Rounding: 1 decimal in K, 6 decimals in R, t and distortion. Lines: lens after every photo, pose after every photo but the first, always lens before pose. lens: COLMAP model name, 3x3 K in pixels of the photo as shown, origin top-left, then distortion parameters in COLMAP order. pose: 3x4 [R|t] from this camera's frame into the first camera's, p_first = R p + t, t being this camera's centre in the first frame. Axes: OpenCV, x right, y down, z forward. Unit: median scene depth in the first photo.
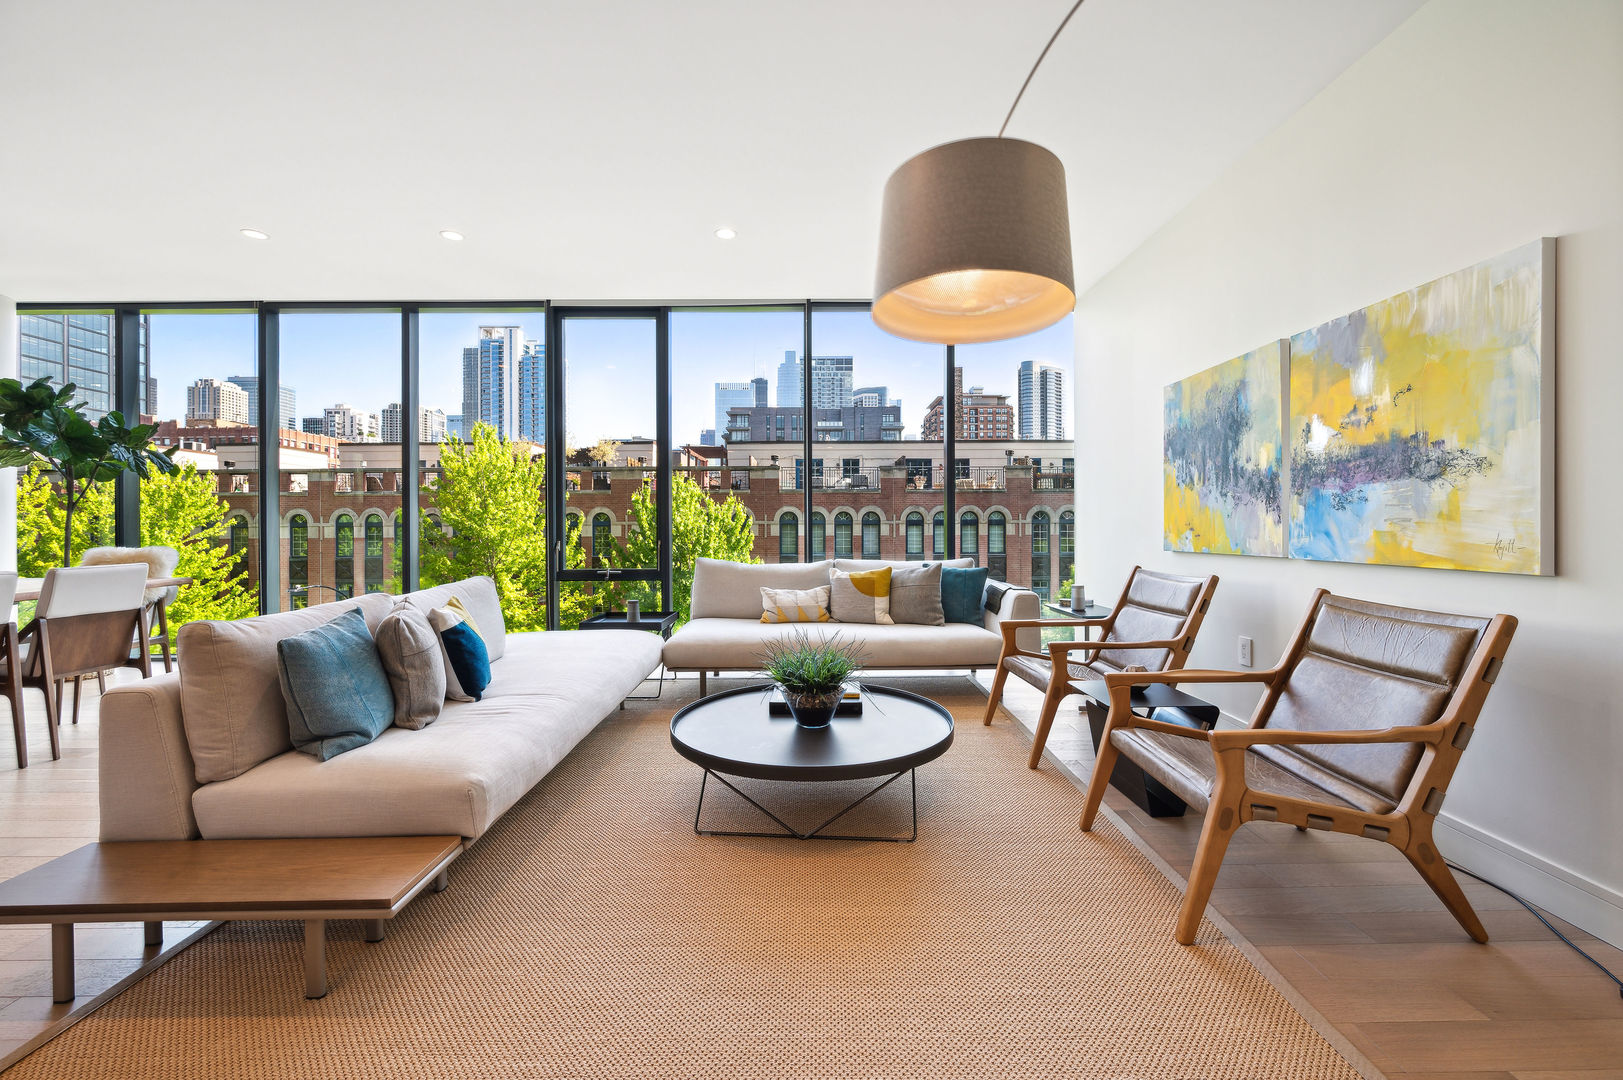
lens RADIAL K [[649.0, 0, 809.4], [0, 649.0, 526.7], [0, 0, 1]] dist [-0.000869, 0.000030]
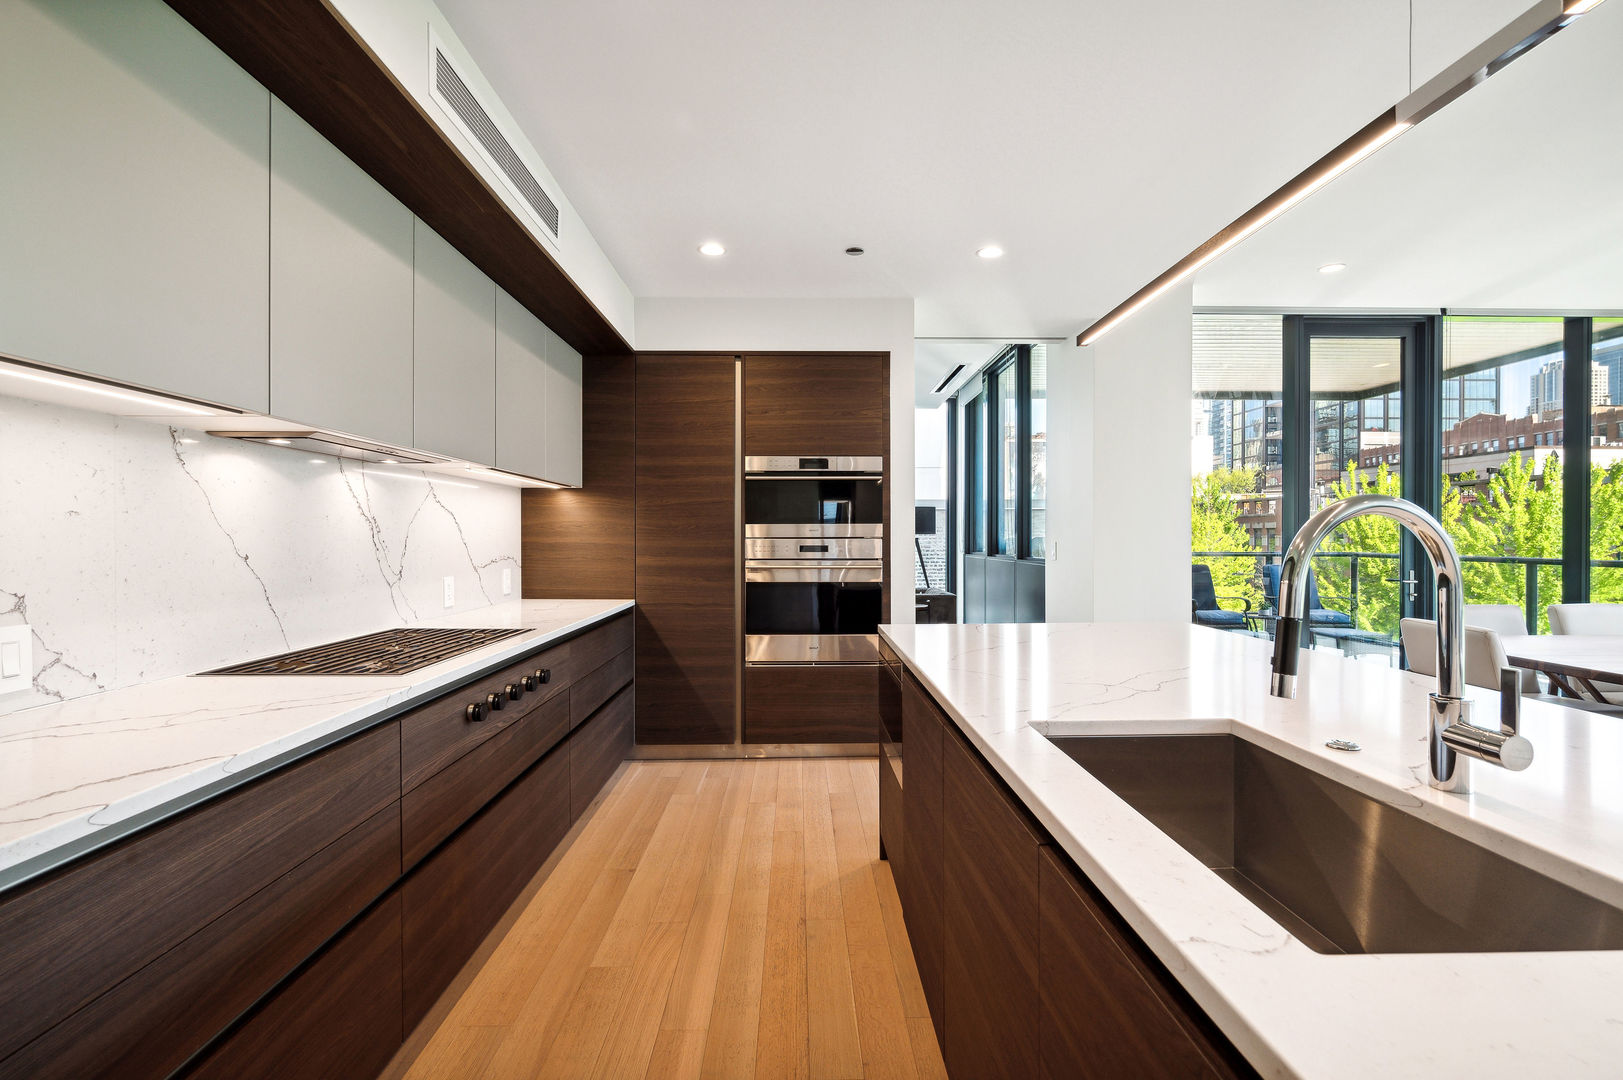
lens RADIAL K [[706.8, 0, 811.5], [0, 706.8, 540.0], [0, 0, 1]] dist [0.000158, -0.000056]
pose [[0.014916, 0.010557, -0.999833, -0.060653], [-0.000355, 0.999944, 0.010553, -0.007303], [0.999889, 0.000198, 0.014919, -0.061289]]
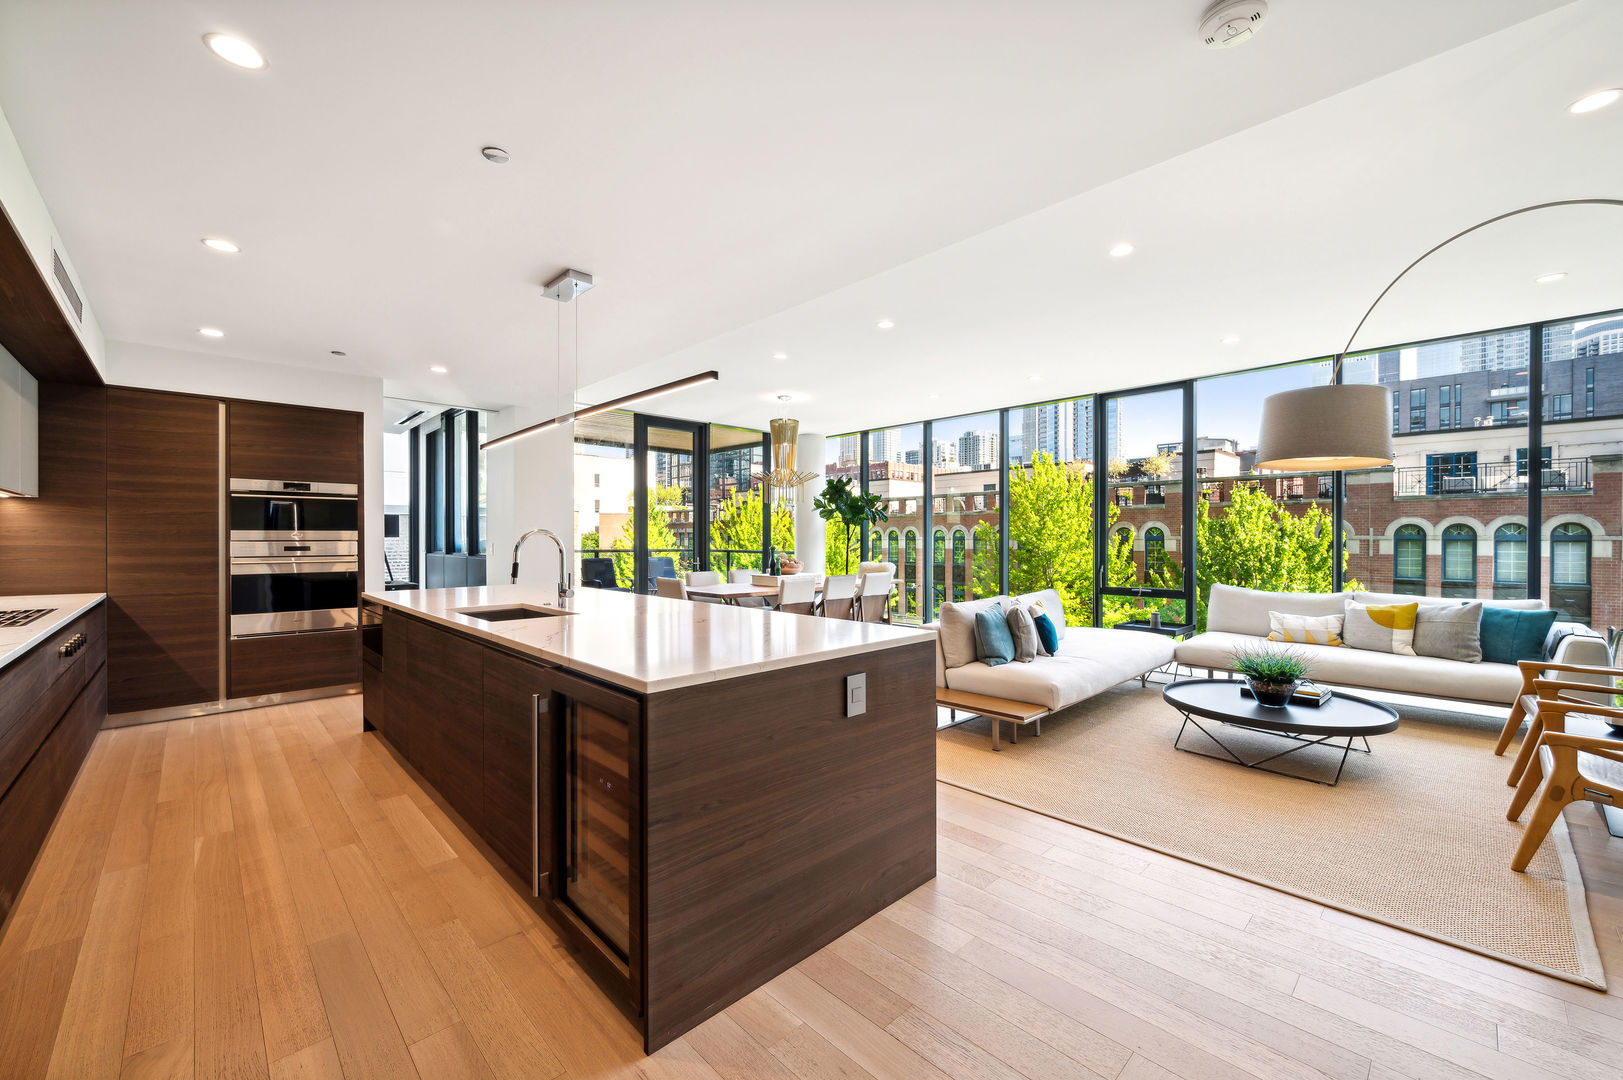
lens RADIAL K [[641.4, 0, 811.5], [0, 641.4, 540.0], [0, 0, 1]] dist [-0.003614, 0.000698]
pose [[0.691170, 0.006506, -0.722663, 0.035511], [-0.003065, 0.999977, 0.006071, -0.008029], [0.722686, -0.001982, 0.691174, -0.080598]]
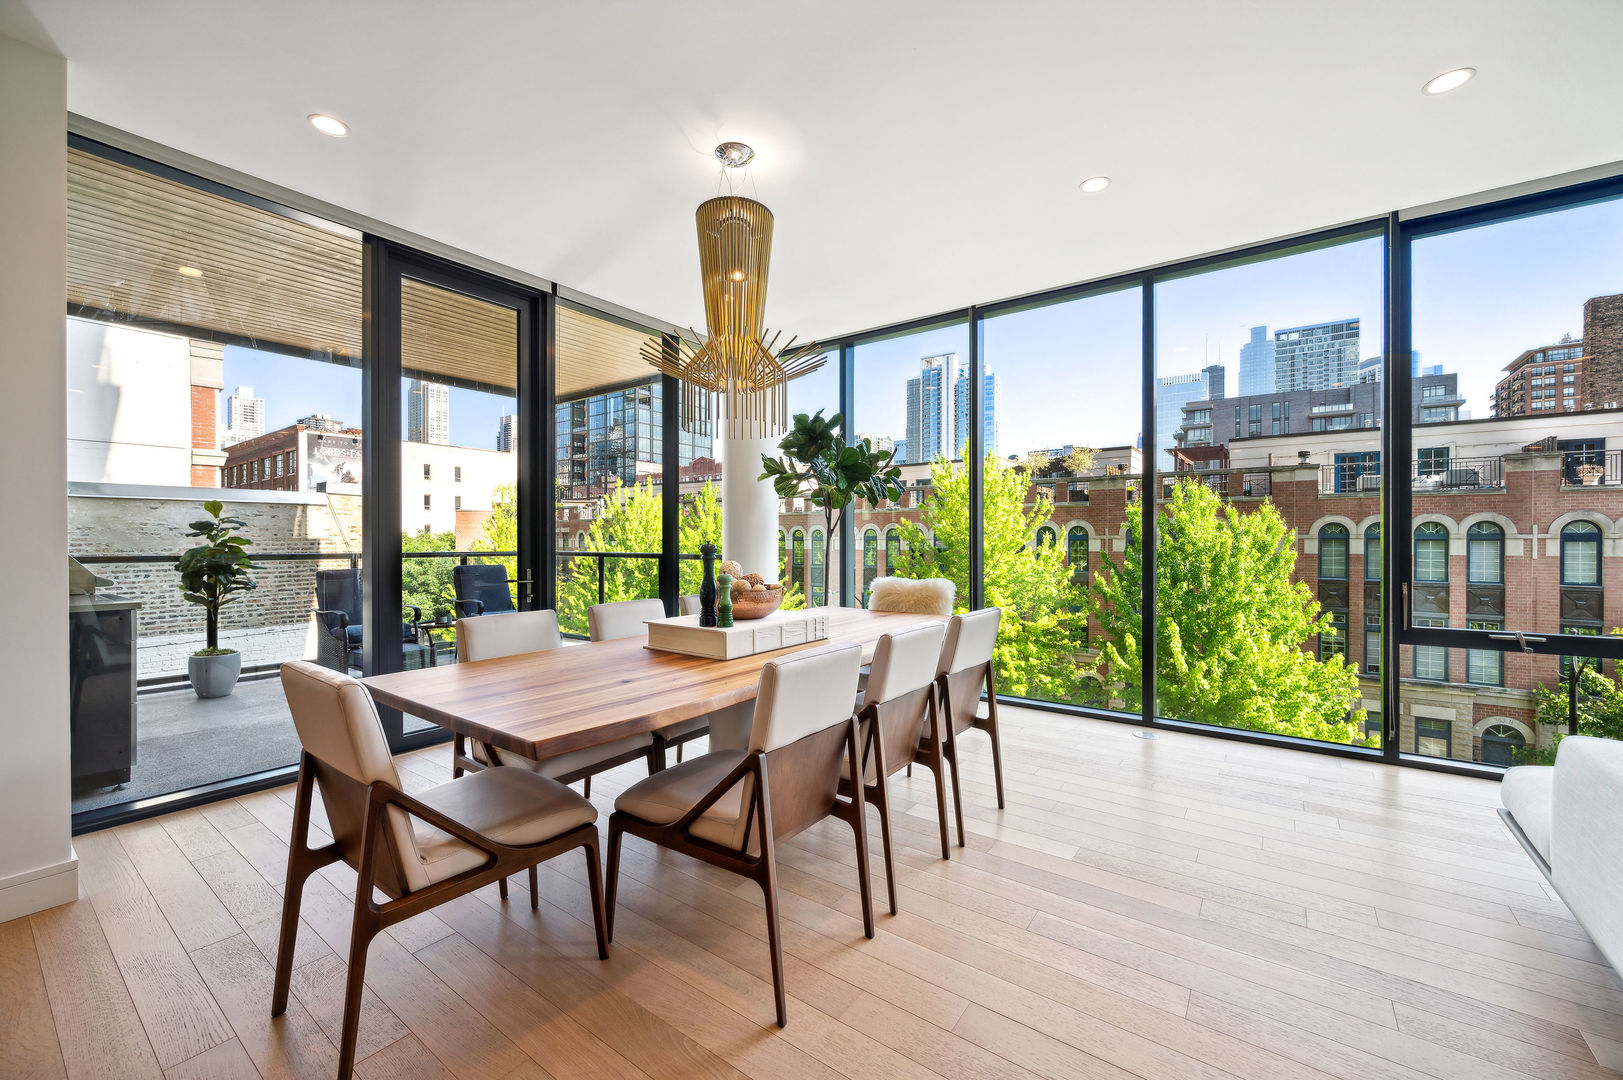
lens RADIAL K [[641.4, 0, 811.5], [0, 641.4, 540.0], [0, 0, 1]] dist [-0.003614, 0.000698]
pose [[0.805234, 0.003948, -0.592944, -0.105586], [-0.002328, 0.999991, 0.003497, -0.004687], [0.592953, -0.001436, 0.805236, 0.028998]]
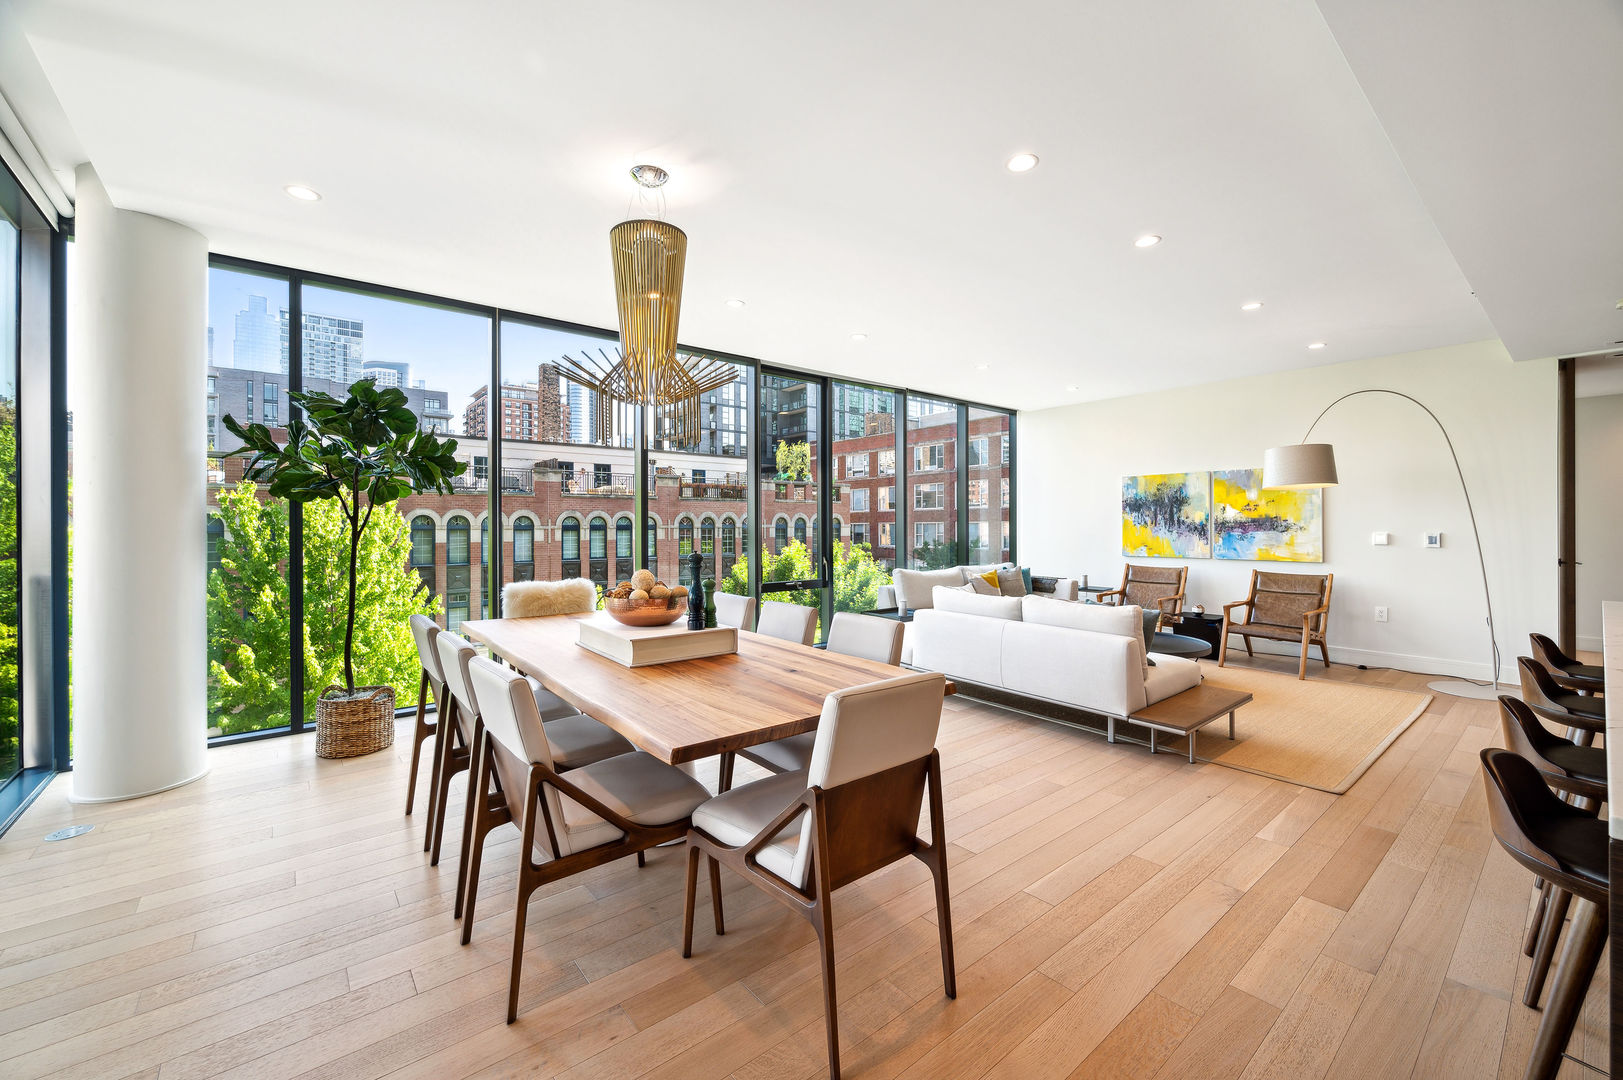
lens RADIAL K [[651.6, 0, 814.1], [0, 651.6, 526.6], [0, 0, 1]] dist [0.000372, -0.000090]
pose [[0.774487, 0.000823, 0.632589, -0.232527], [0.000342, 0.999998, -0.001719, -0.008140], [-0.632589, 0.001547, 0.774486, 0.001718]]
